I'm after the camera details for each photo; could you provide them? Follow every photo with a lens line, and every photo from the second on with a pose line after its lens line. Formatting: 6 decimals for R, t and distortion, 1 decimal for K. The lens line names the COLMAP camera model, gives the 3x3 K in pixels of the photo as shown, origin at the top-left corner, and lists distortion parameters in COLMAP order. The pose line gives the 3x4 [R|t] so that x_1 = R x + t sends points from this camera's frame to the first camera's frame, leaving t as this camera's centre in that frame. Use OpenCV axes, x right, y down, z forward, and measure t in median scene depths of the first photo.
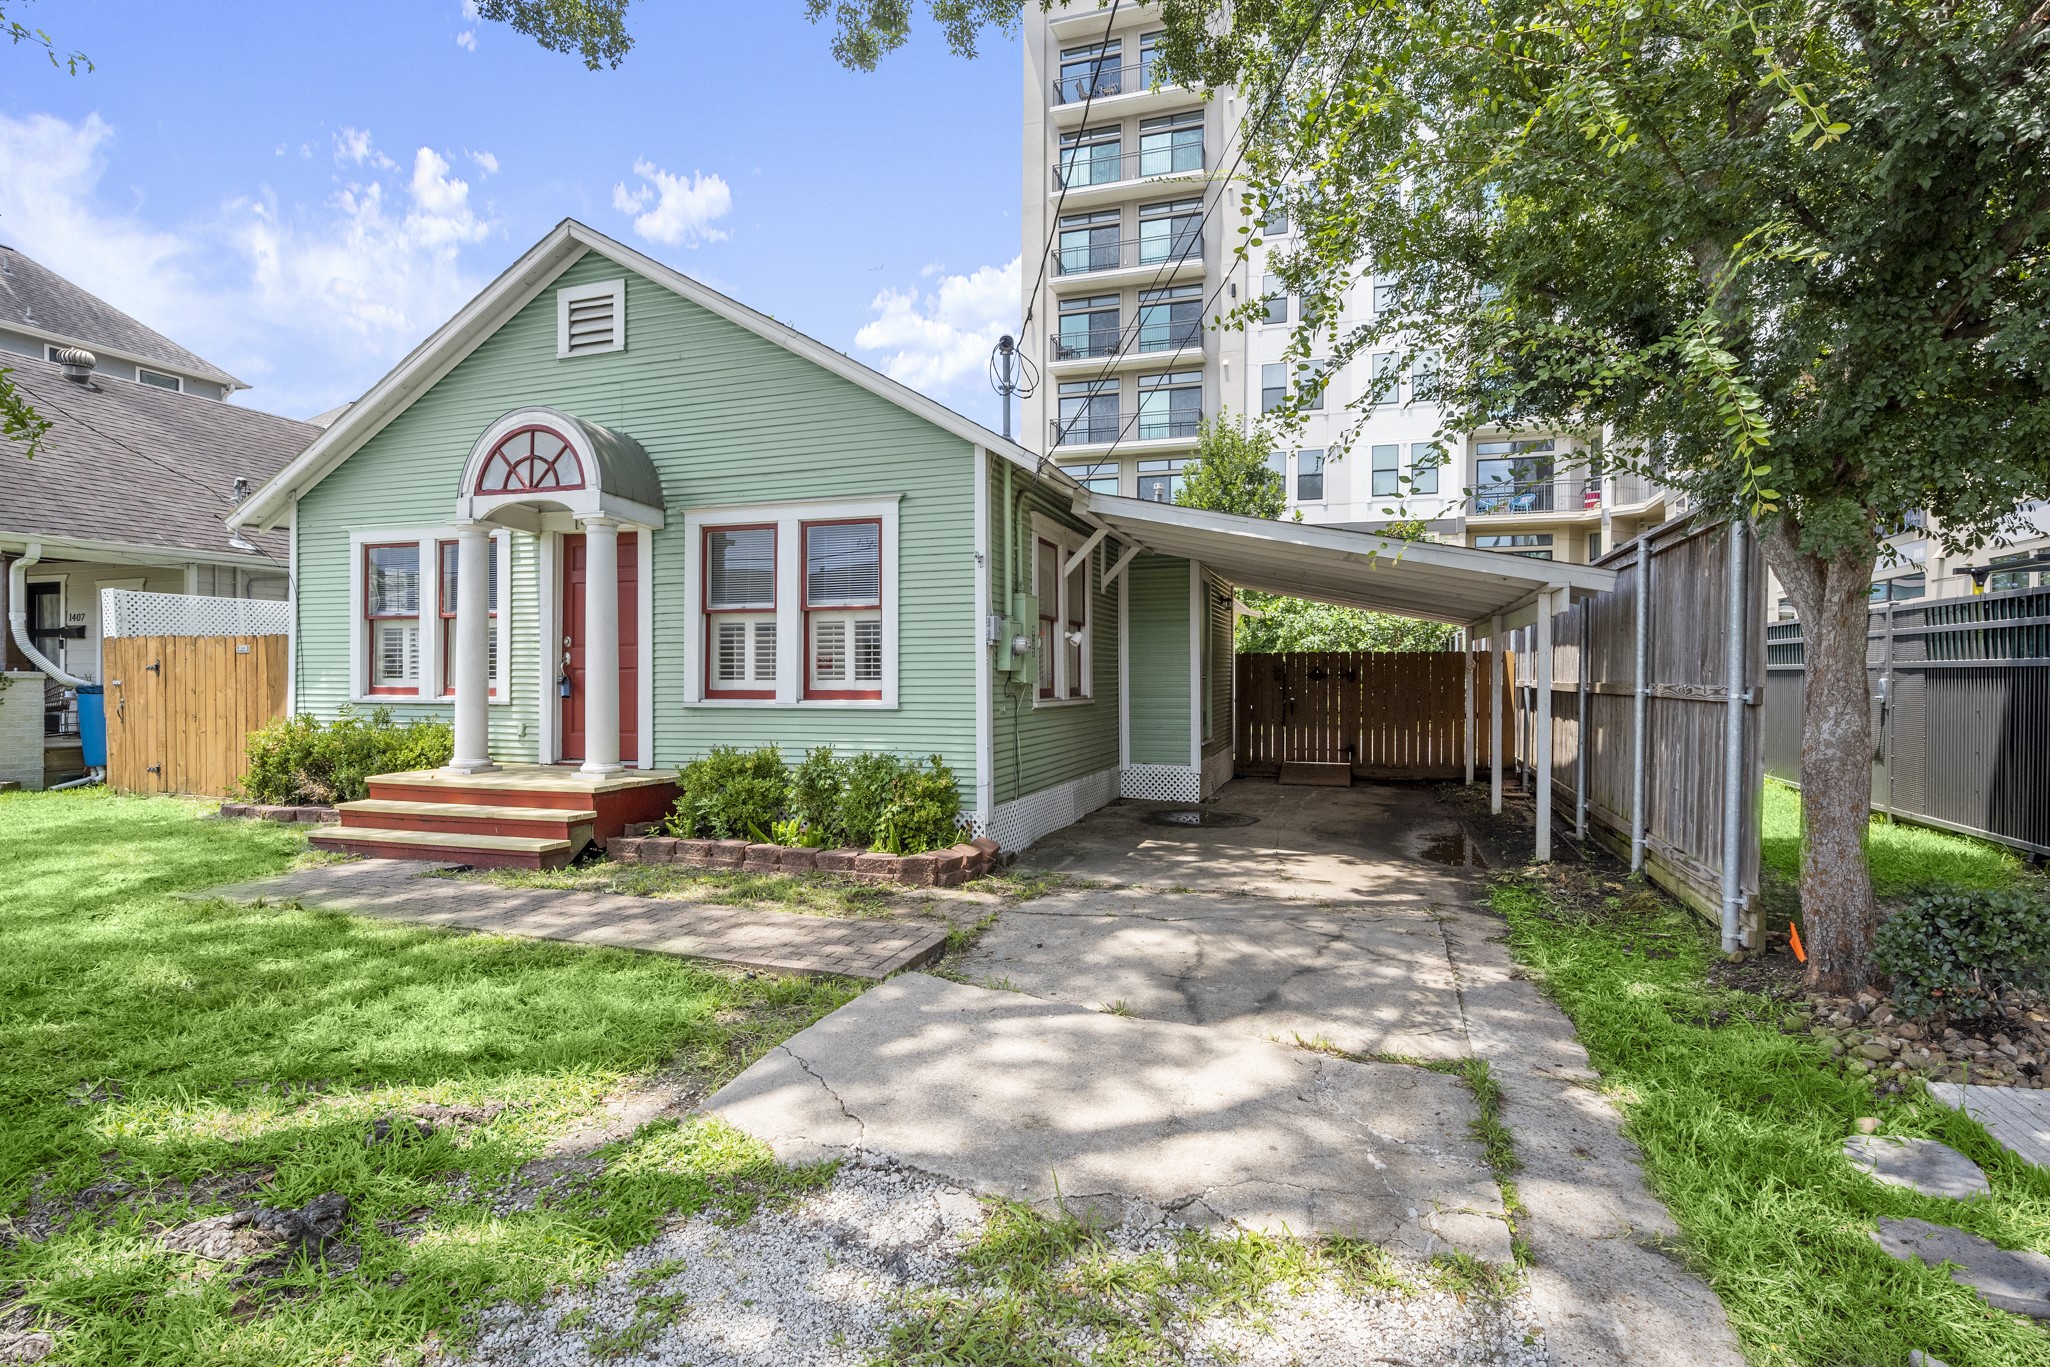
lens RADIAL K [[1049.4, 0, 1031.2], [0, 1049.4, 694.7], [0, 0, 1]] dist [-0.000651, -0.000115]
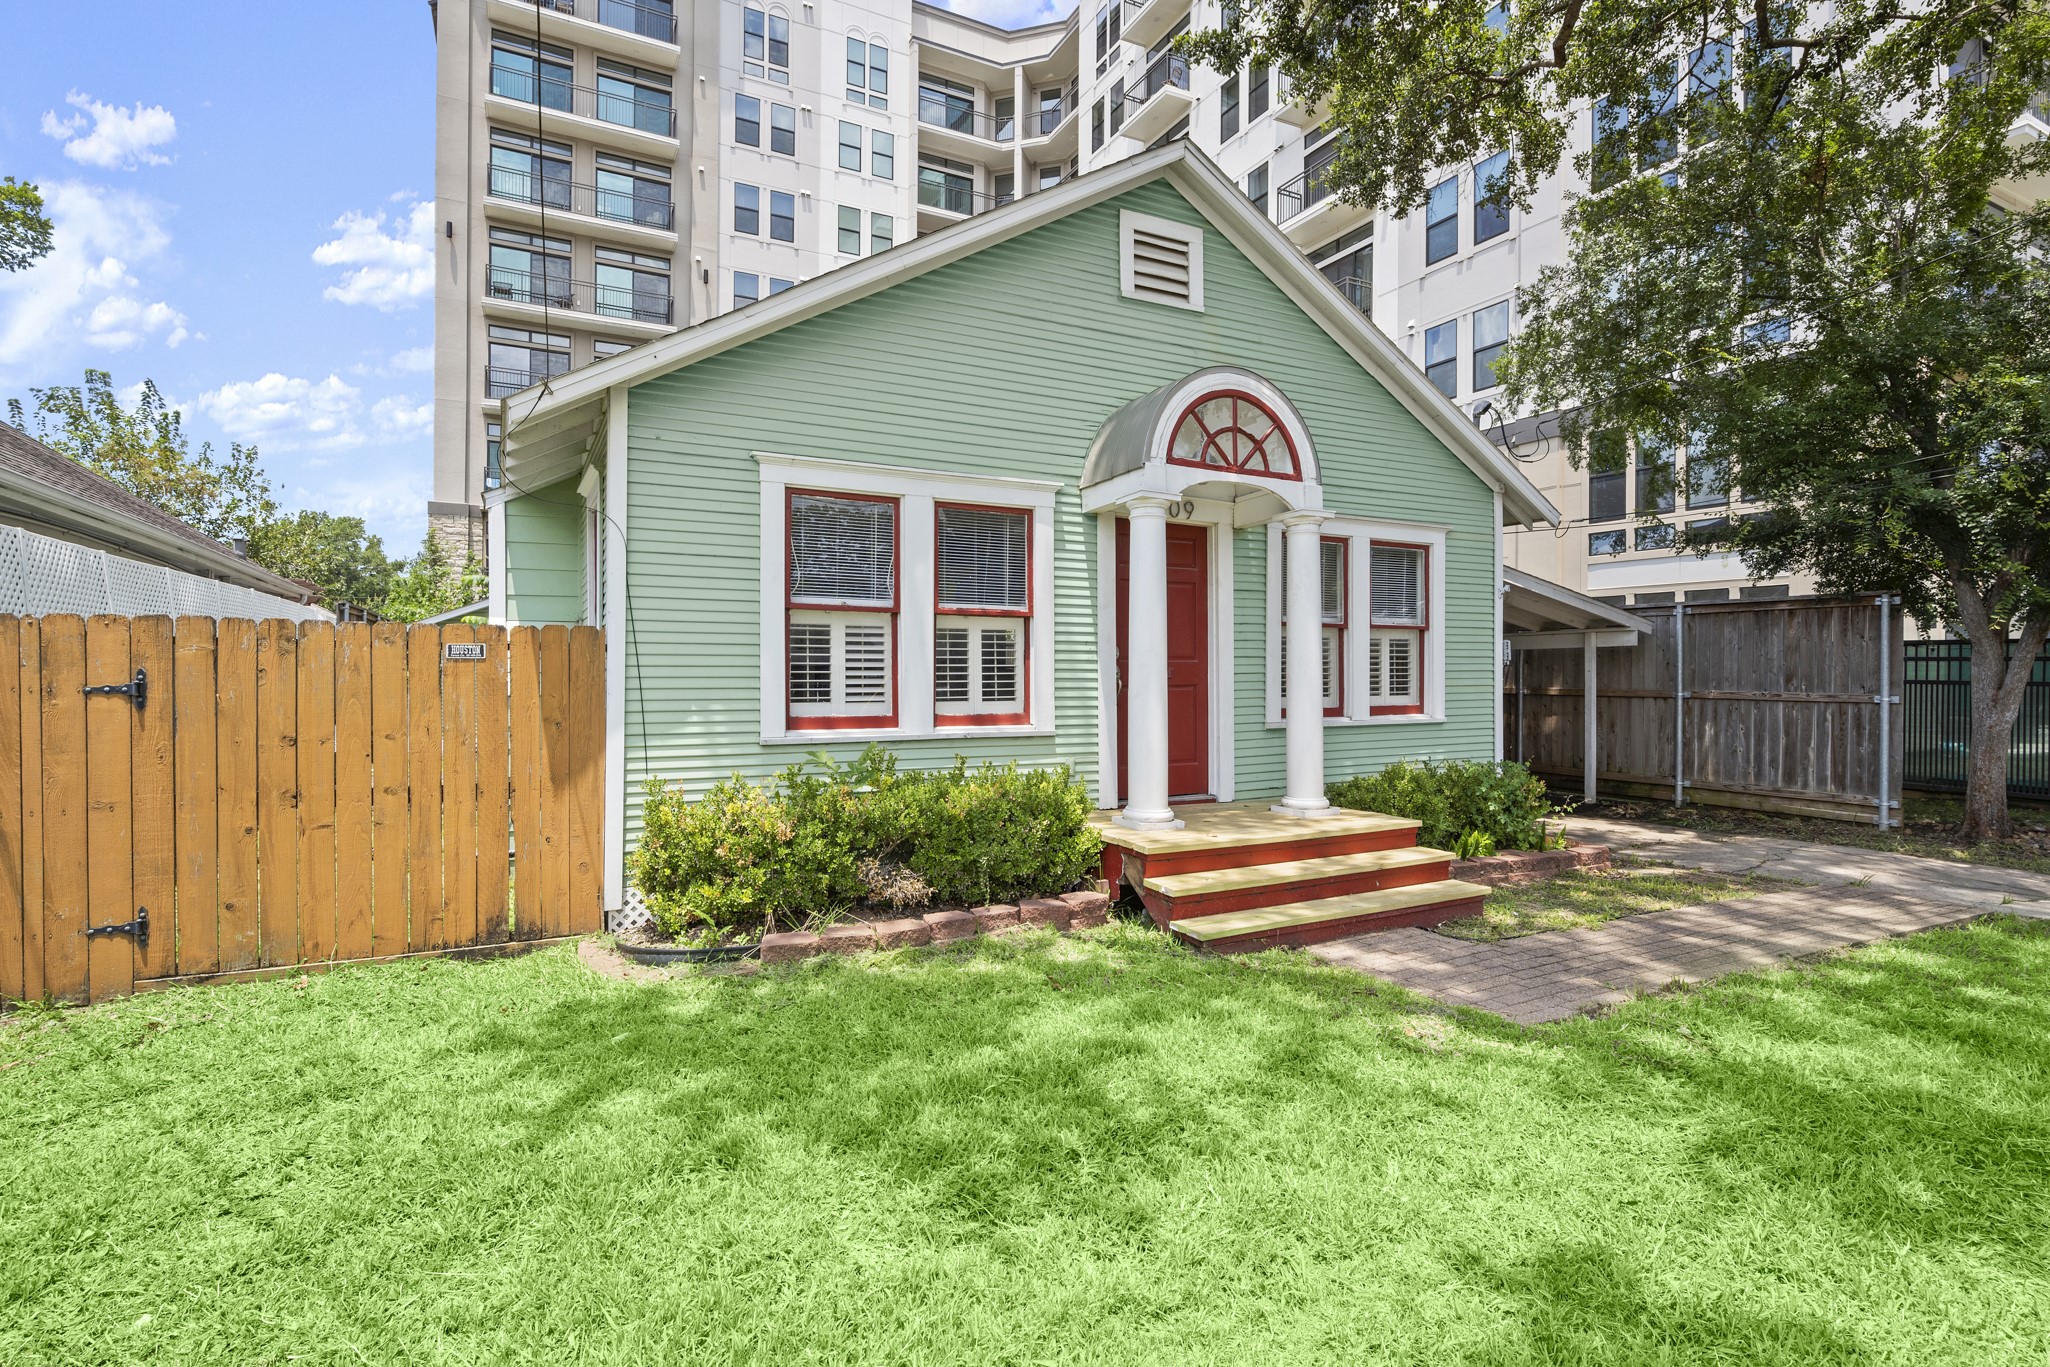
lens RADIAL K [[1000.6, 0, 1054.2], [0, 1000.6, 681.7], [0, 0, 1]] dist [-0.002330, 0.005335]
pose [[0.673668, -0.008654, 0.738983, -1.048004], [0.011613, 0.999932, 0.001124, -0.030452], [-0.738943, 0.007825, 0.673723, 0.532104]]
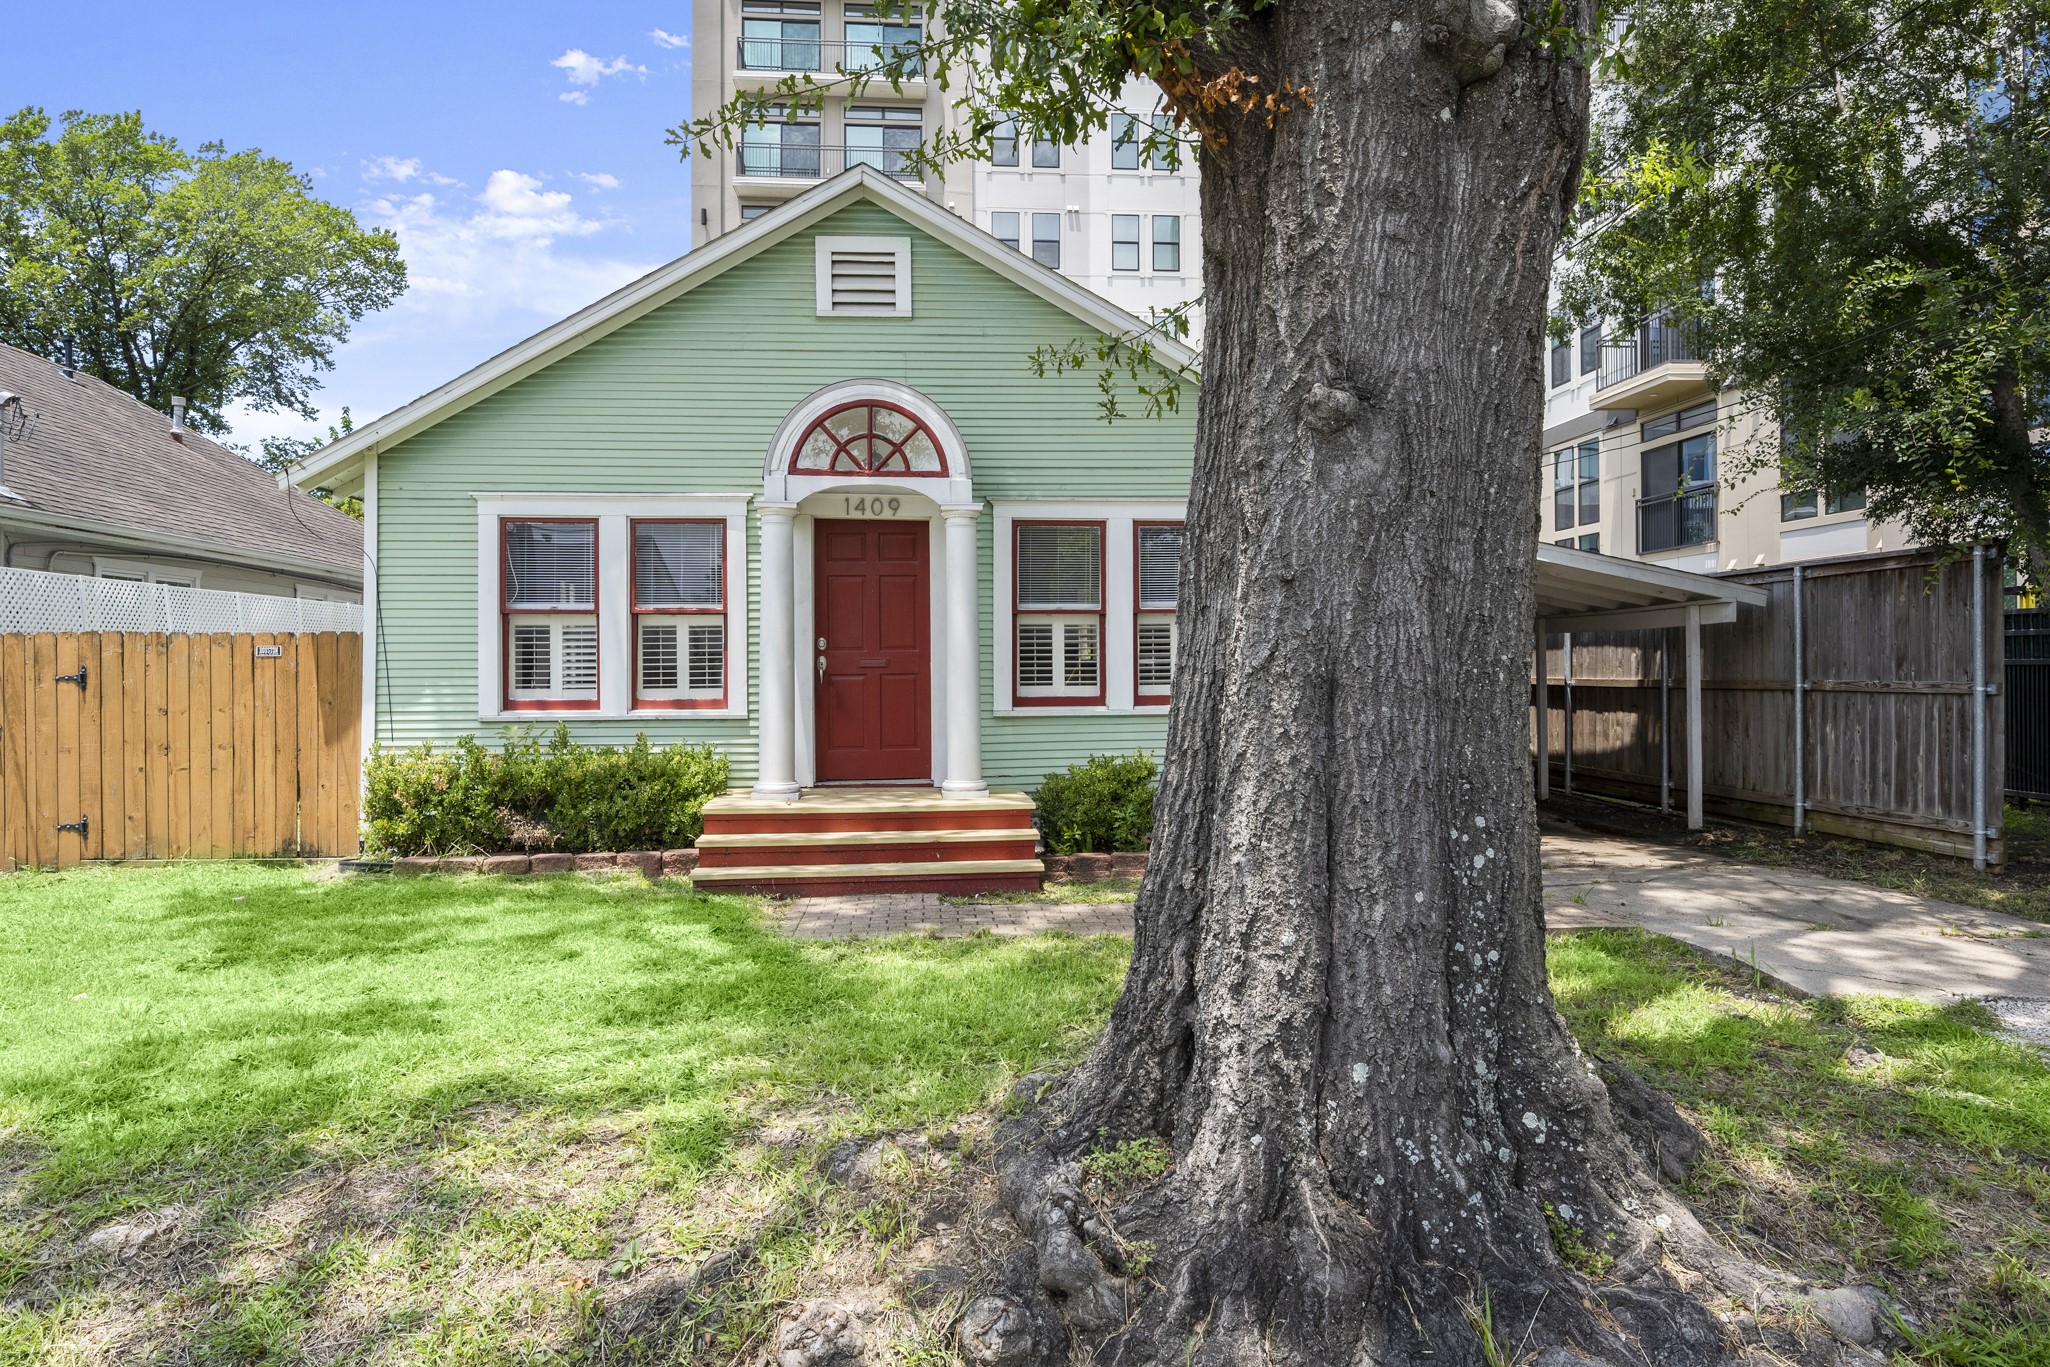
lens RADIAL K [[1342.8, 0, 1063.1], [0, 1342.8, 678.9], [0, 0, 1]] dist [-0.002012, 0.002835]
pose [[0.906952, -0.010221, 0.421111, -0.736425], [0.016118, 0.999816, -0.010446, -0.007503], [-0.420926, 0.016262, 0.906949, -0.079440]]
